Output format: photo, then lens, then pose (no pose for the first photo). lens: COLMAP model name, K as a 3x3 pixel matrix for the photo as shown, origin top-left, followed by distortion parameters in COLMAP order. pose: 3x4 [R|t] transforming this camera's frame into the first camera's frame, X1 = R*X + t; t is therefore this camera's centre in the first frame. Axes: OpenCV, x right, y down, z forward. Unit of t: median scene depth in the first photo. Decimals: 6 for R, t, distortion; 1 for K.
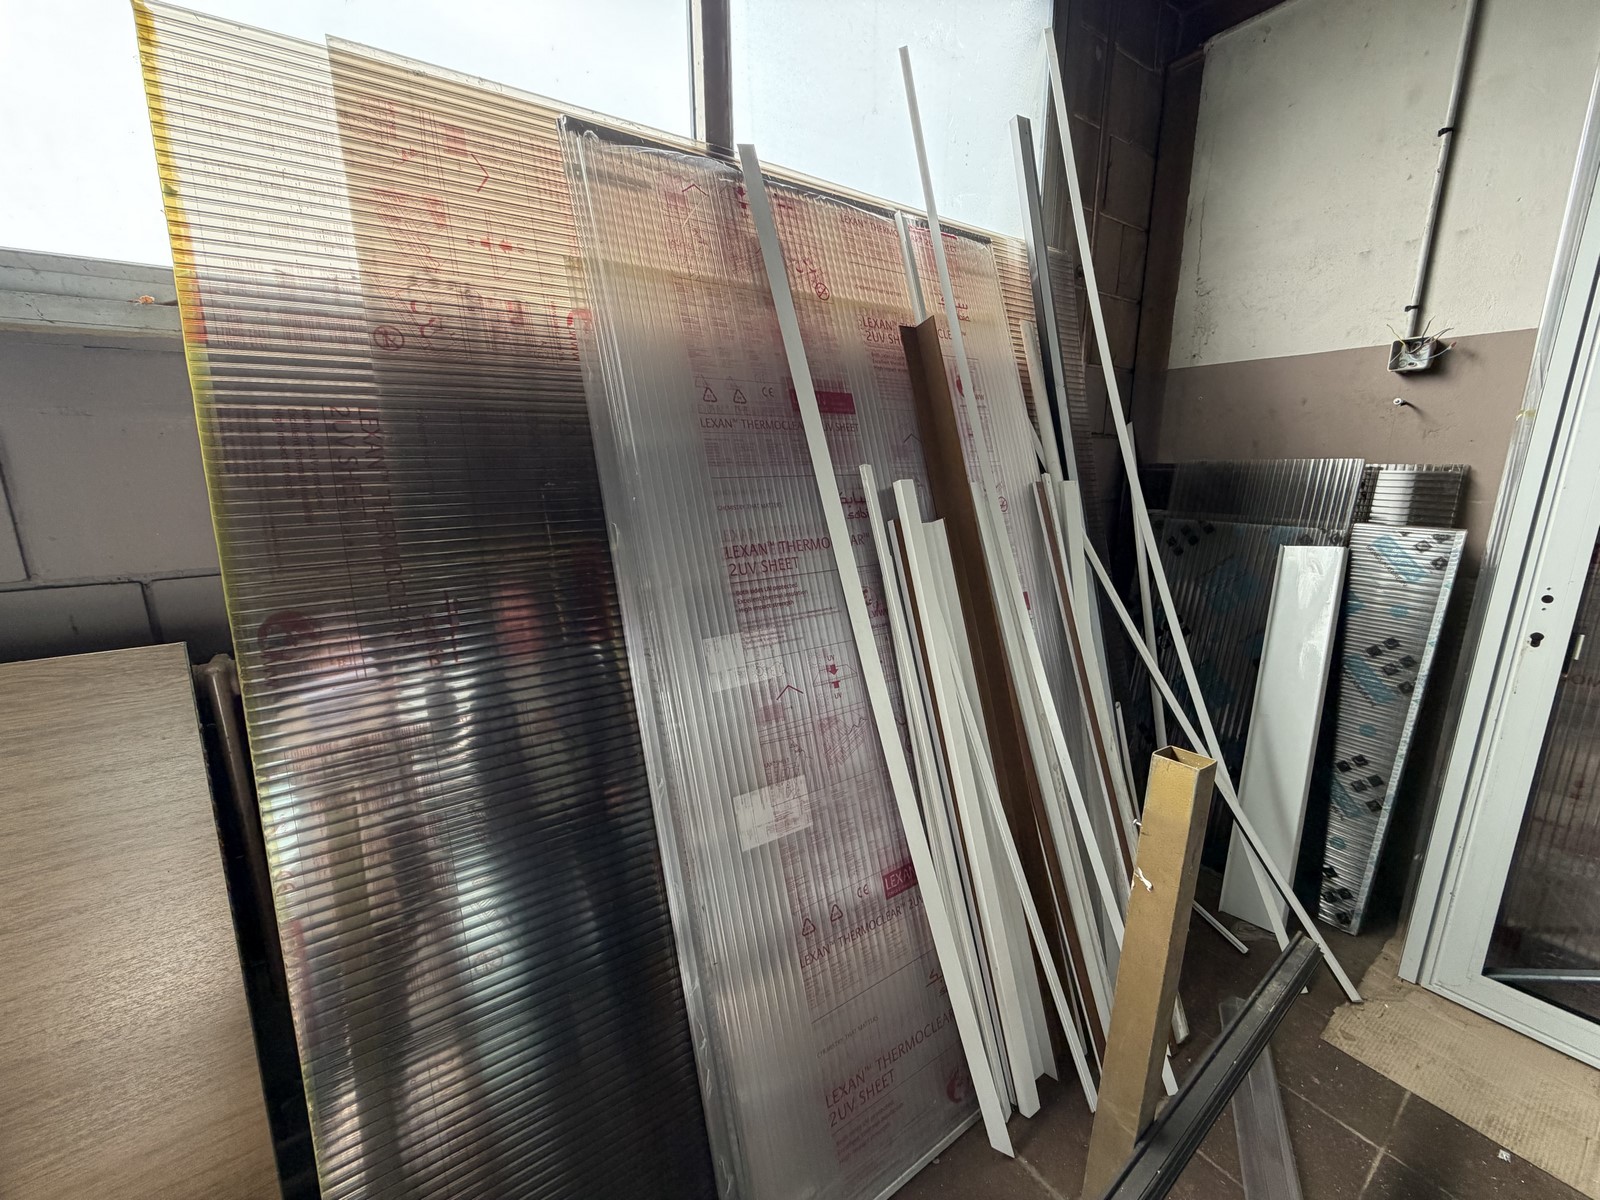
lens RADIAL K [[640.0, 0, 796.8], [0, 640.0, 601.3], [0, 0, 1]] dist [-0.002034, -0.000519]
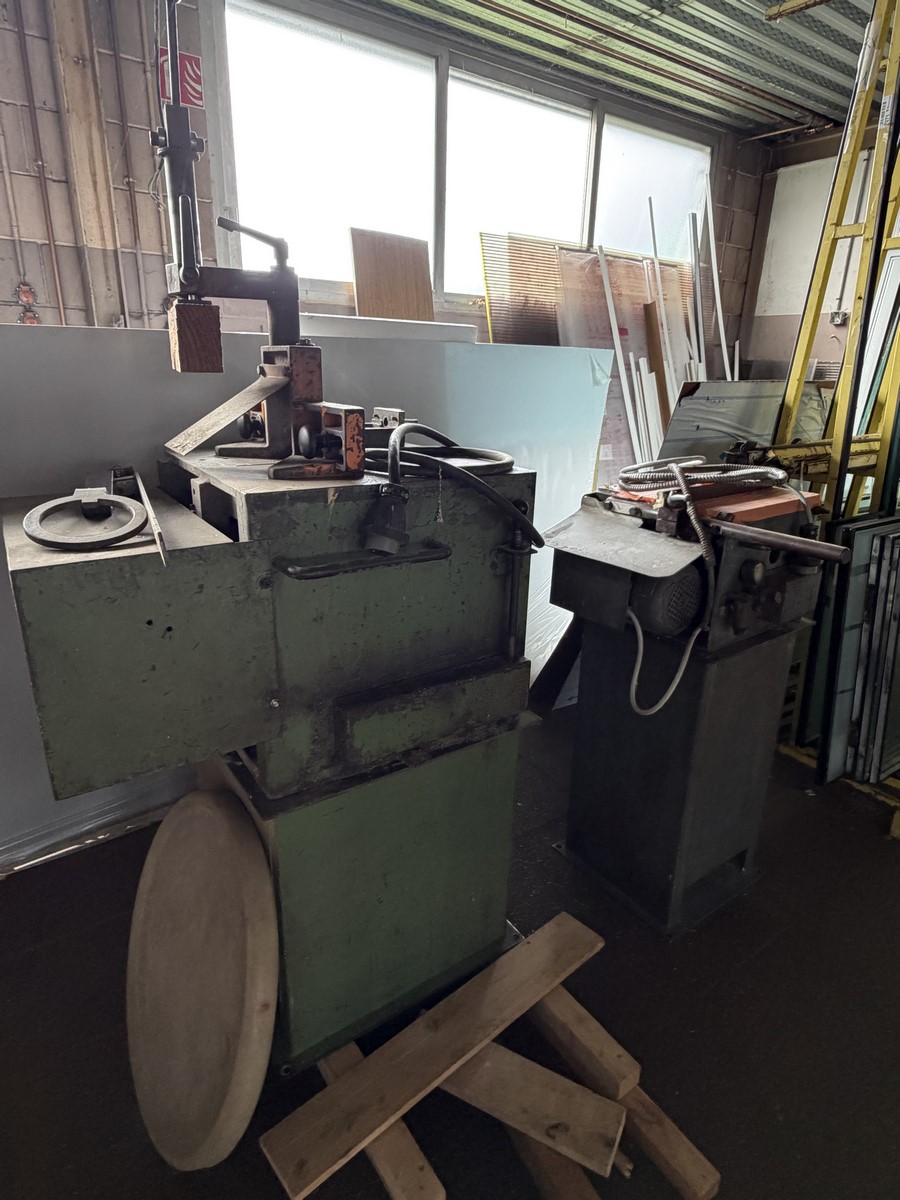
lens RADIAL K [[681.7, 0, 449.9], [0, 681.7, 597.8], [0, 0, 1]] dist [-0.005724, -0.000764]
pose [[0.999444, 0.033317, -0.001056, -0.601279], [-0.033009, 0.993615, 0.107892, 0.529894], [0.004644, -0.107797, 0.994162, -1.993524]]
